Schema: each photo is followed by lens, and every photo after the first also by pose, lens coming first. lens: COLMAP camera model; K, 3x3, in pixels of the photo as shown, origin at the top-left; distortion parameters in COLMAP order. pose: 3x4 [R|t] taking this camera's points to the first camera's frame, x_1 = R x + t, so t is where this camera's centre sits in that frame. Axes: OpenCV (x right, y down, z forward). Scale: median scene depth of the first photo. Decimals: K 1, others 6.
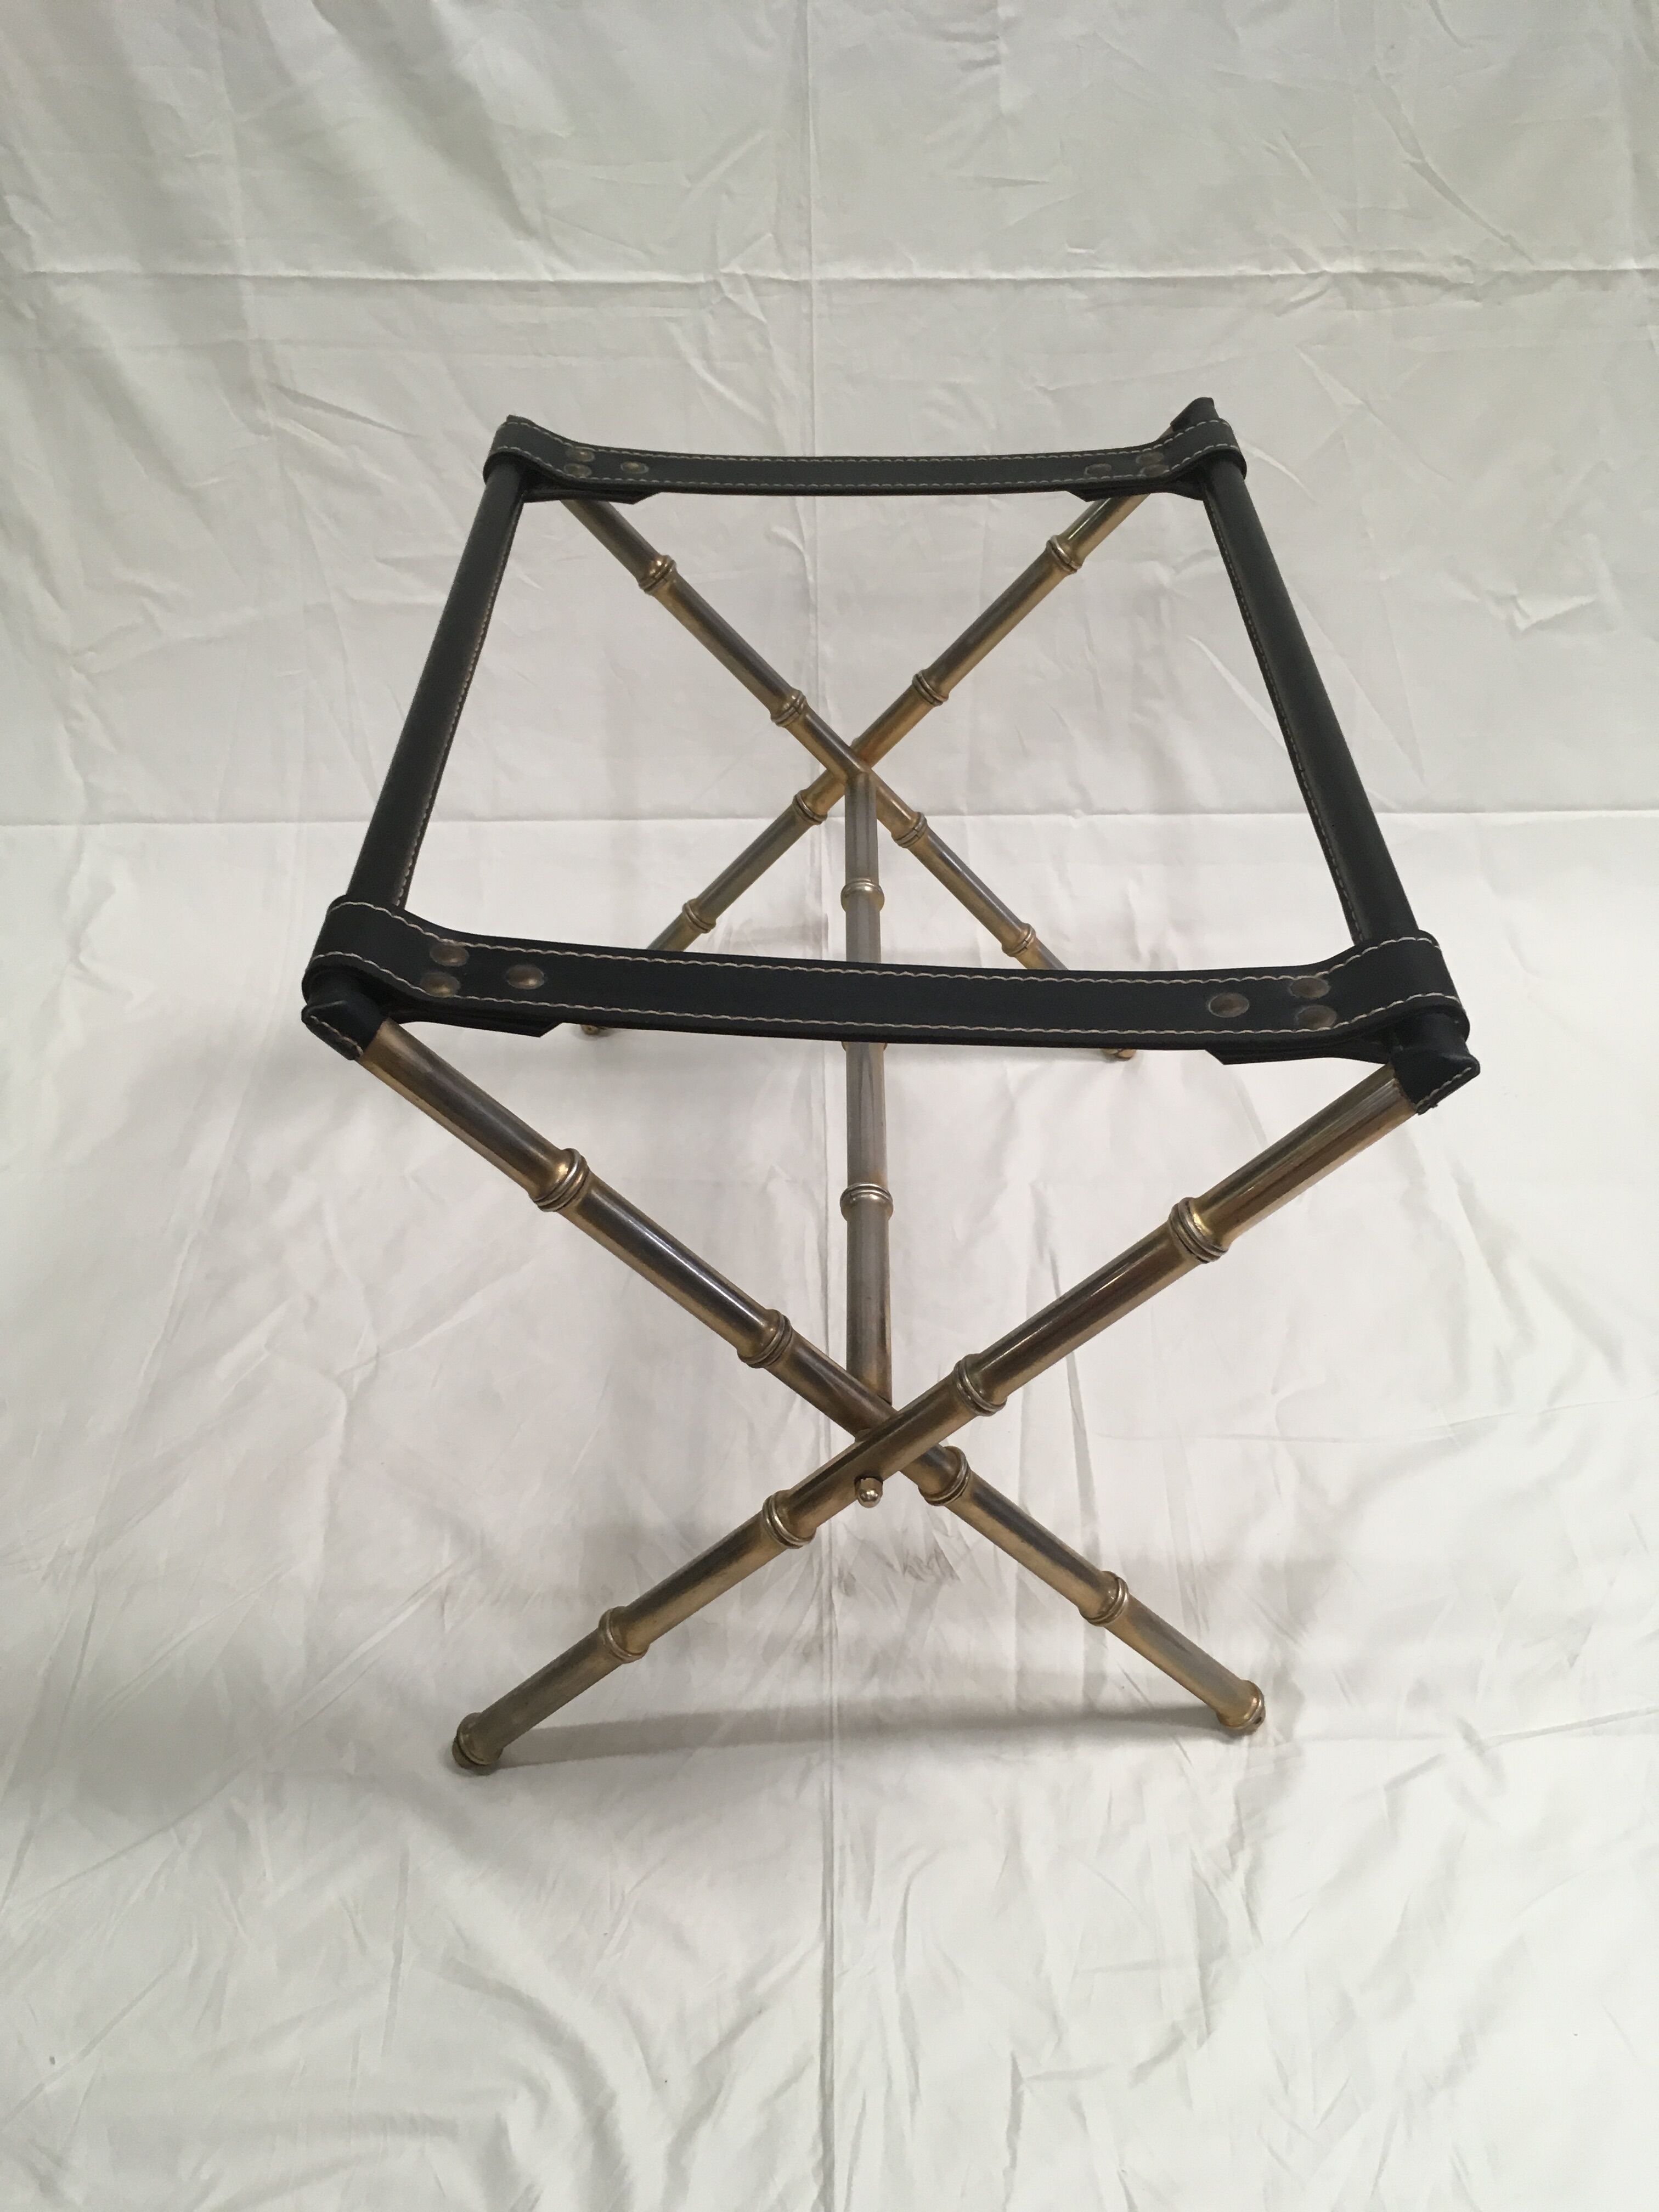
lens RADIAL K [[1920.3, 0, 829.5], [0, 1920.3, 1106.0], [0, 0, 1]] dist [0.068238, -0.084885]
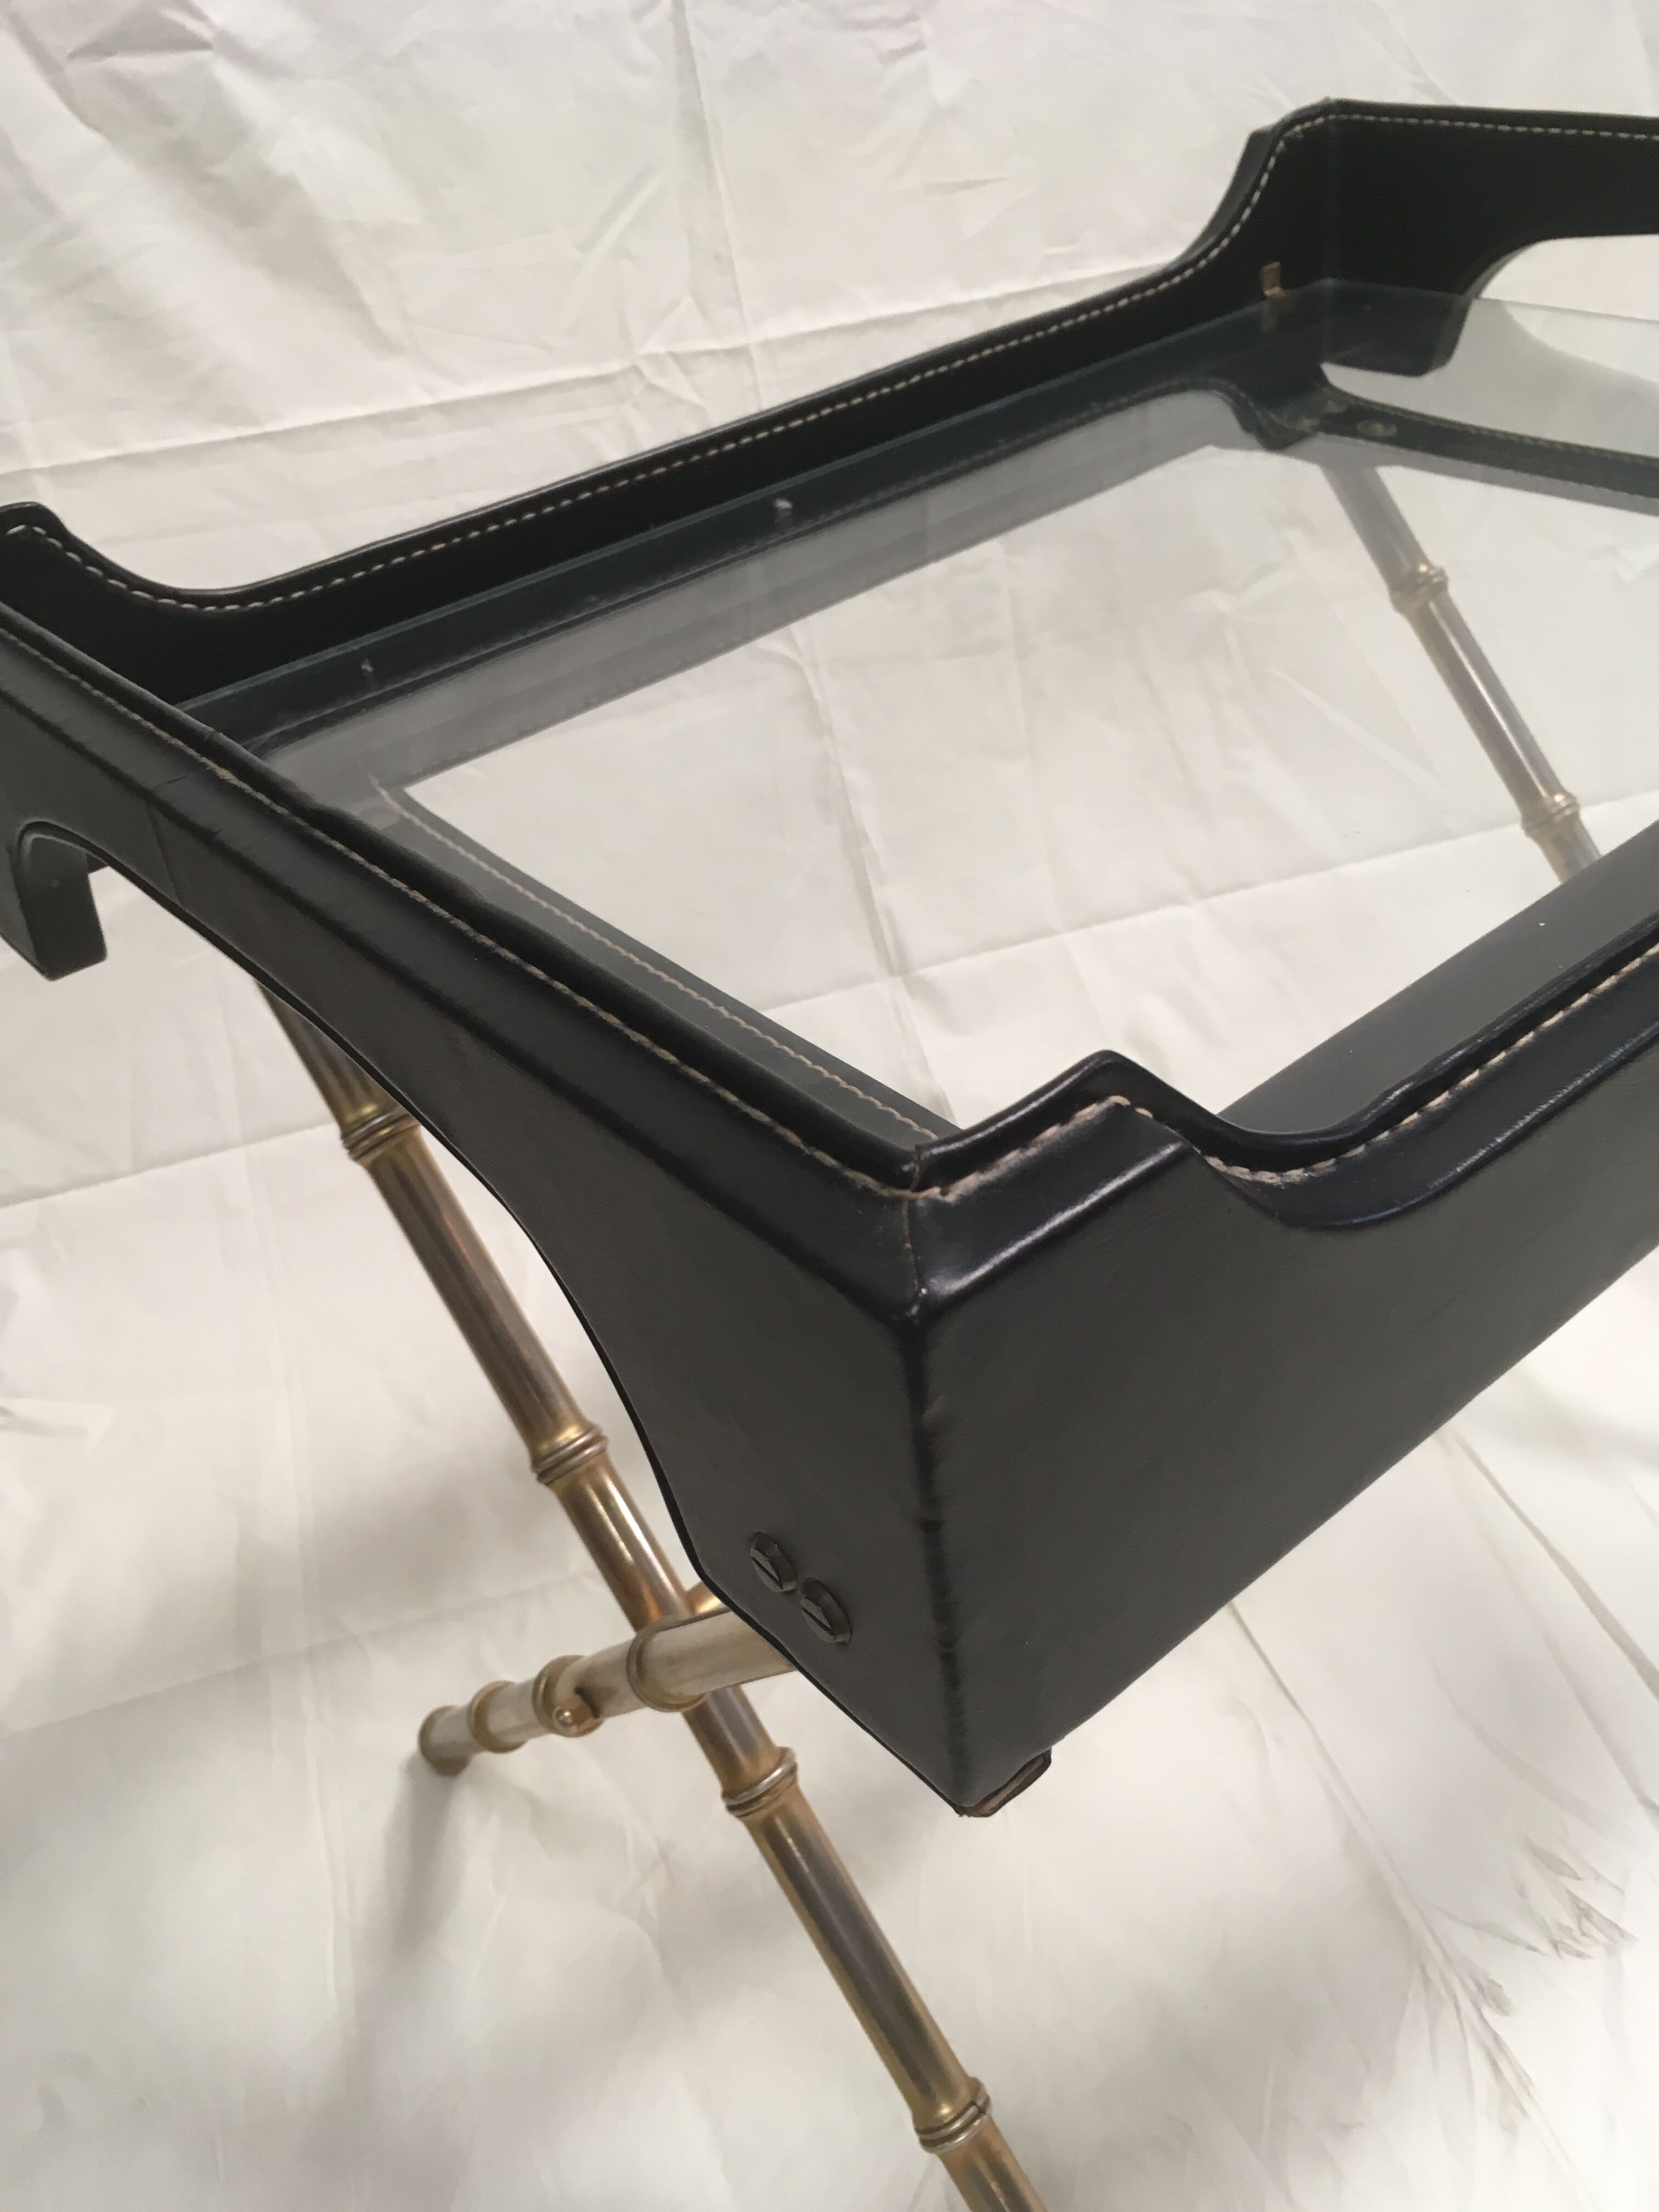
lens RADIAL K [[1932.9, 0, 825.4], [0, 1932.9, 1101.4], [0, 0, 1]] dist [0.066319, -0.101457]
pose [[0.955653, -0.242304, 0.167381, -0.192655], [0.257235, 0.963523, -0.073853, -0.052544], [-0.143381, 0.113634, 0.983122, 0.231631]]
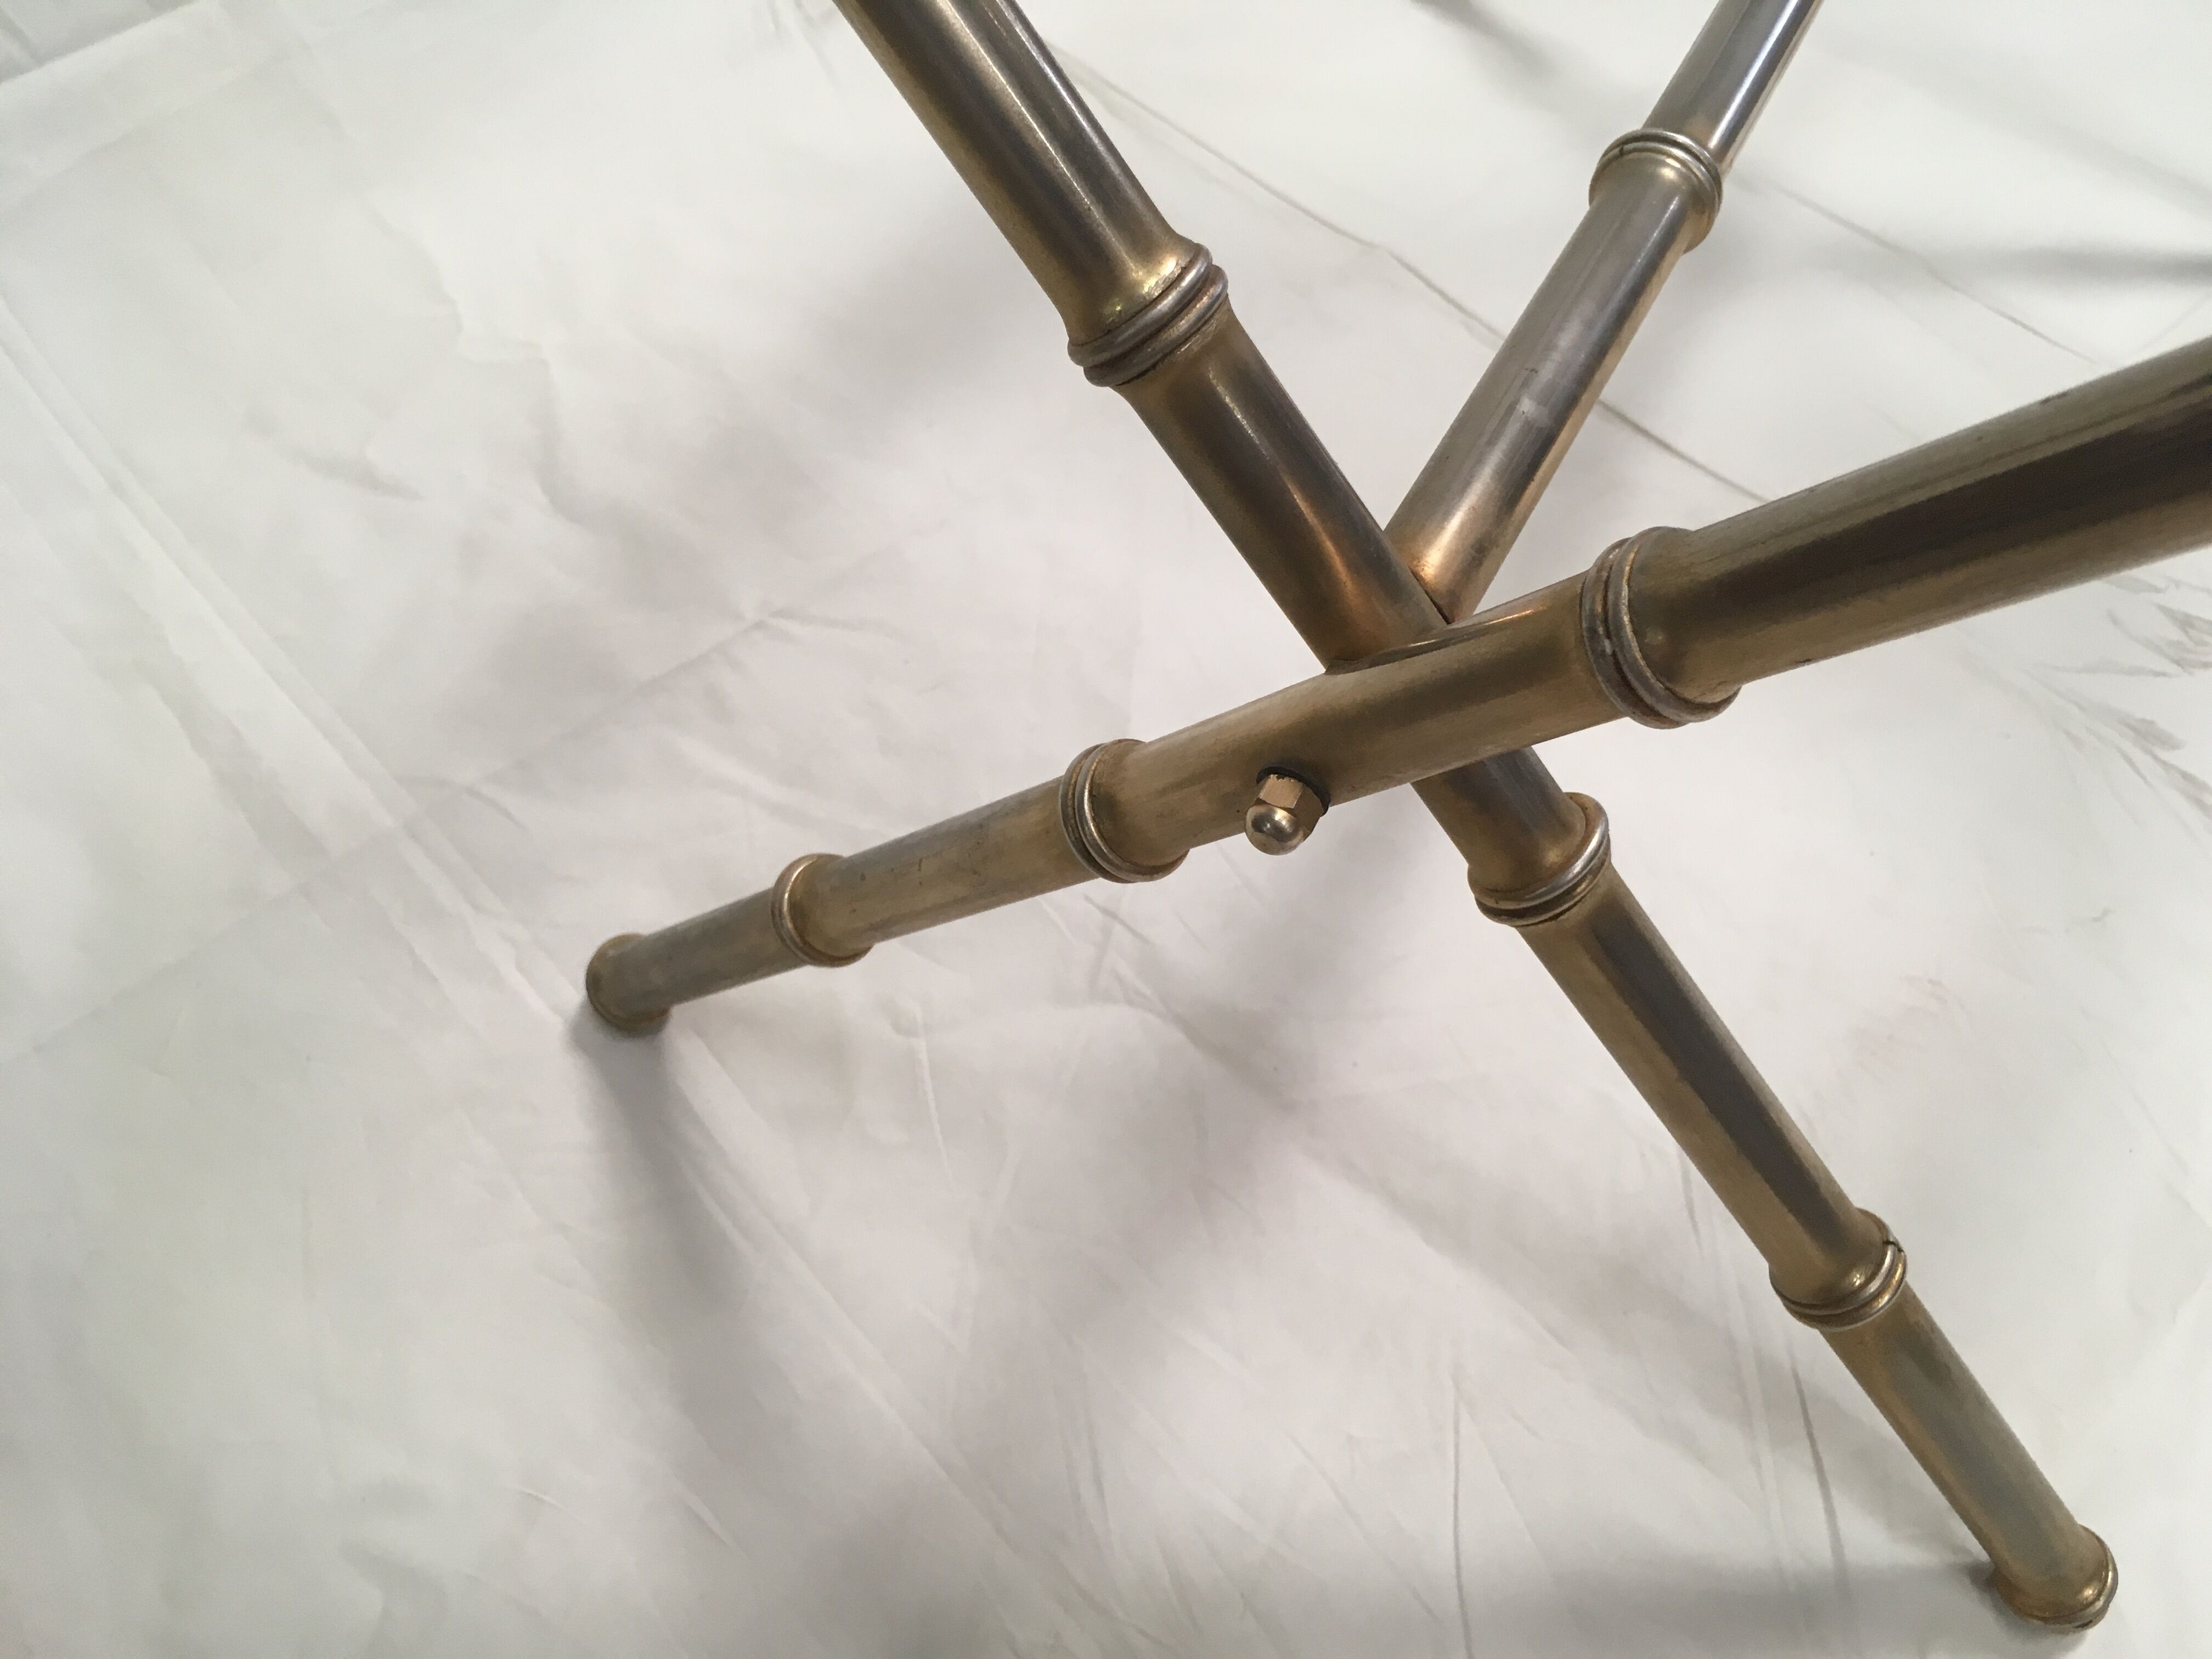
lens RADIAL K [[1934.7, 0, 1106.0], [0, 1934.7, 829.5], [0, 0, 1]] dist [0.064046, -0.056824]
pose [[0.750593, -0.535052, 0.387723, -0.341736], [0.438641, 0.842313, 0.313215, -0.032711], [-0.494170, -0.065026, 0.866930, 0.484391]]
